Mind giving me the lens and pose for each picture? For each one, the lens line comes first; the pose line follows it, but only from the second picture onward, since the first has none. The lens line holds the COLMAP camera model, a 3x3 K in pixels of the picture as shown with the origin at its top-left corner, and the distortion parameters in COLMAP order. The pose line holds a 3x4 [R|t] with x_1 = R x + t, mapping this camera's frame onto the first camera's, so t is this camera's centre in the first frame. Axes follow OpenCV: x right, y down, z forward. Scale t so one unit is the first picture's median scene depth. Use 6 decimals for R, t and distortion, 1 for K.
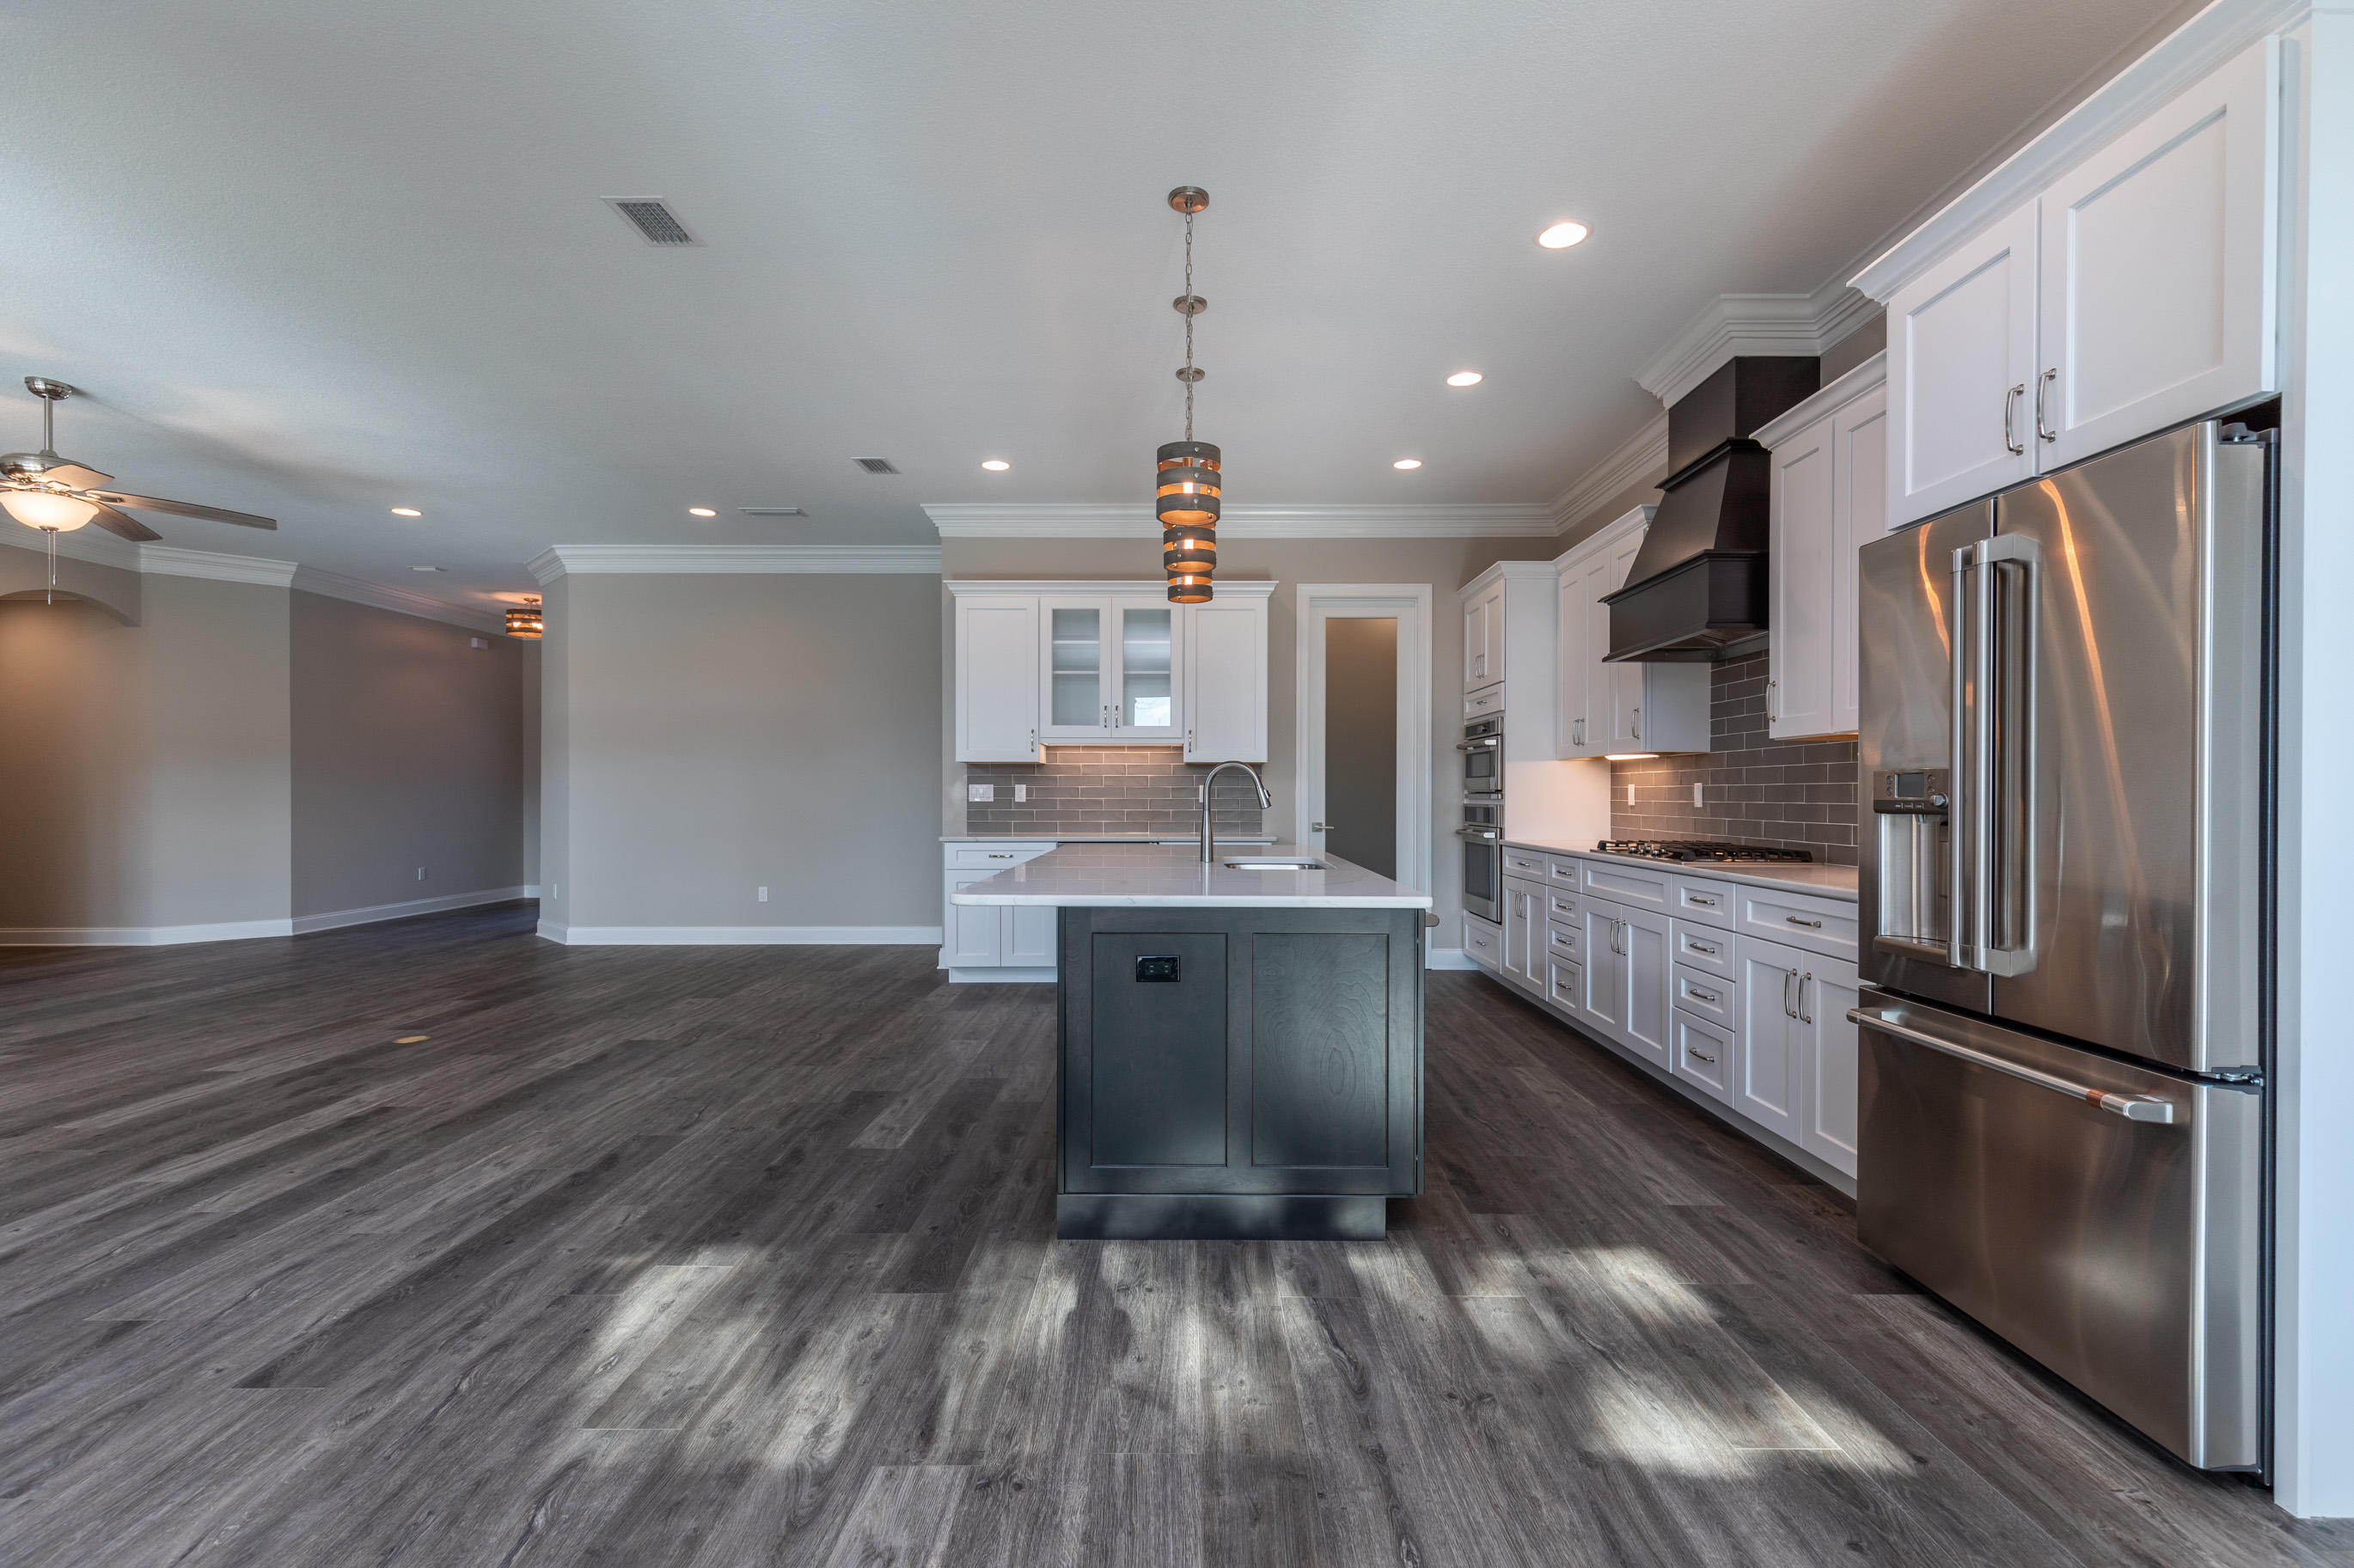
lens RADIAL K [[1076.7, 0, 1175.6], [0, 1076.7, 797.1], [0, 0, 1]] dist [0.007540, 0.000240]
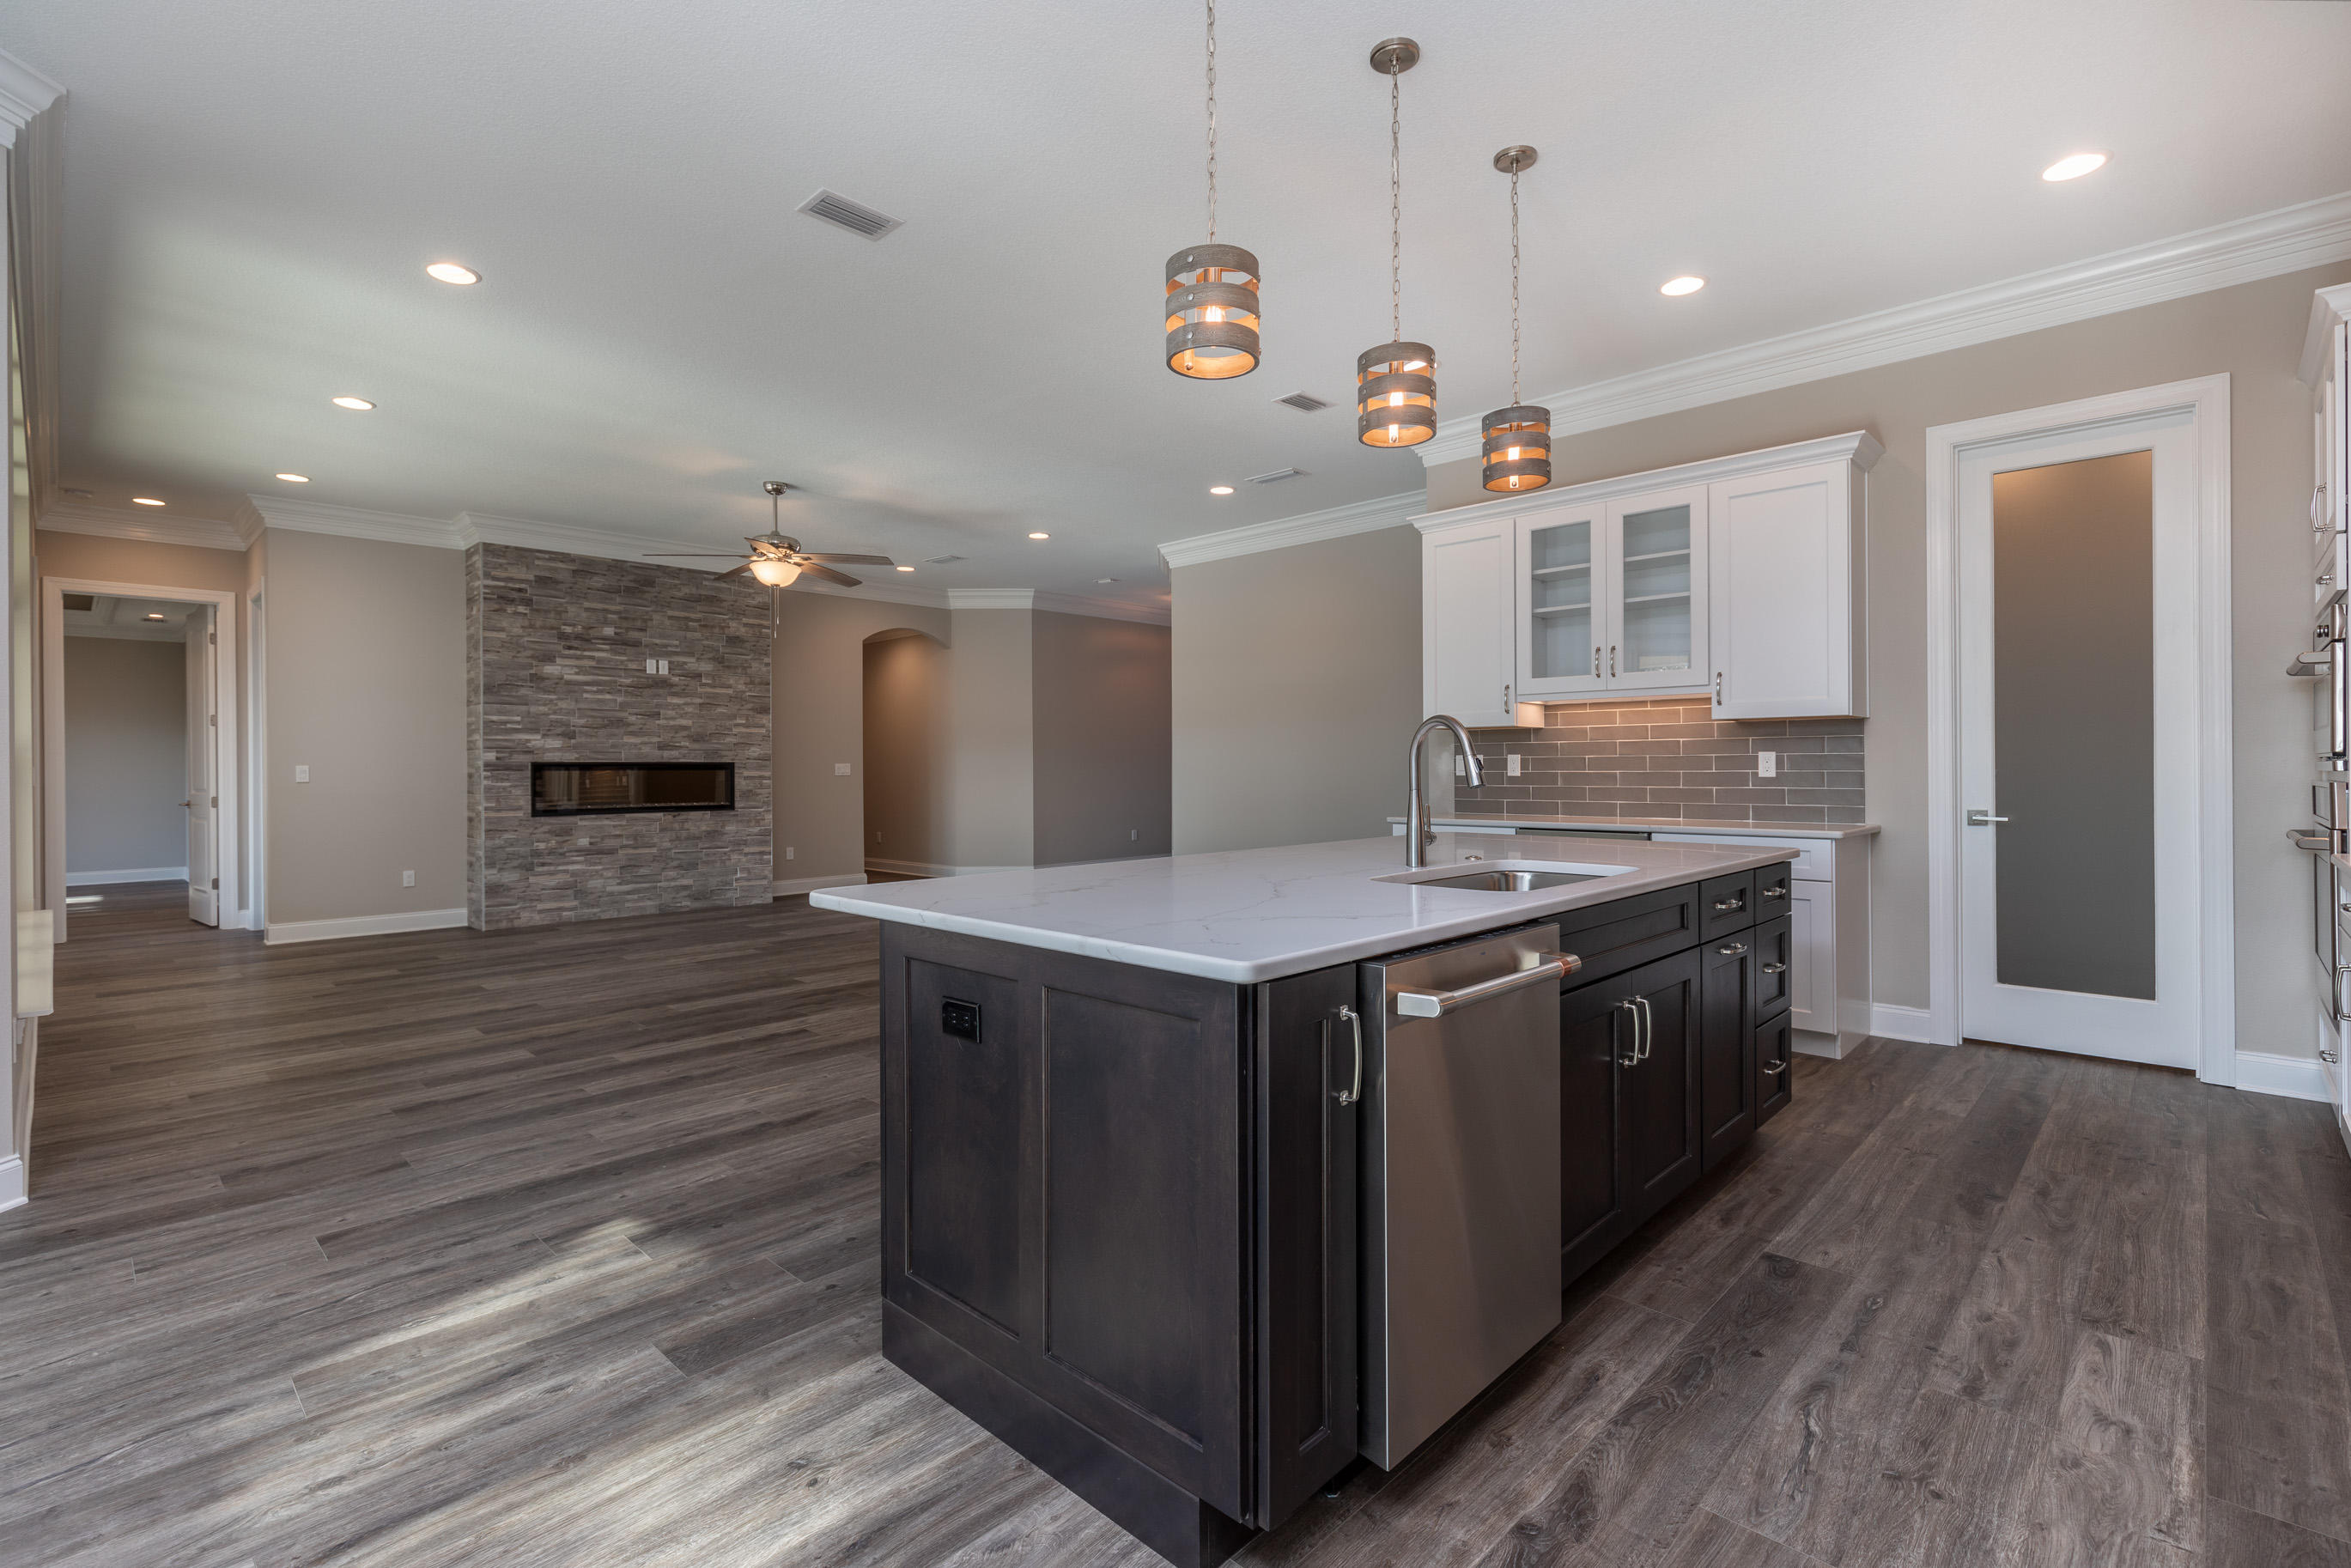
lens RADIAL K [[1075.5, 0, 1171.6], [0, 1075.5, 766.6], [0, 0, 1]] dist [0.007540, 0.000240]
pose [[0.720595, -0.005722, -0.693333, 0.463441], [0.003388, 0.999983, -0.004732, 0.000263], [0.693348, 0.001061, 0.720602, 0.488024]]
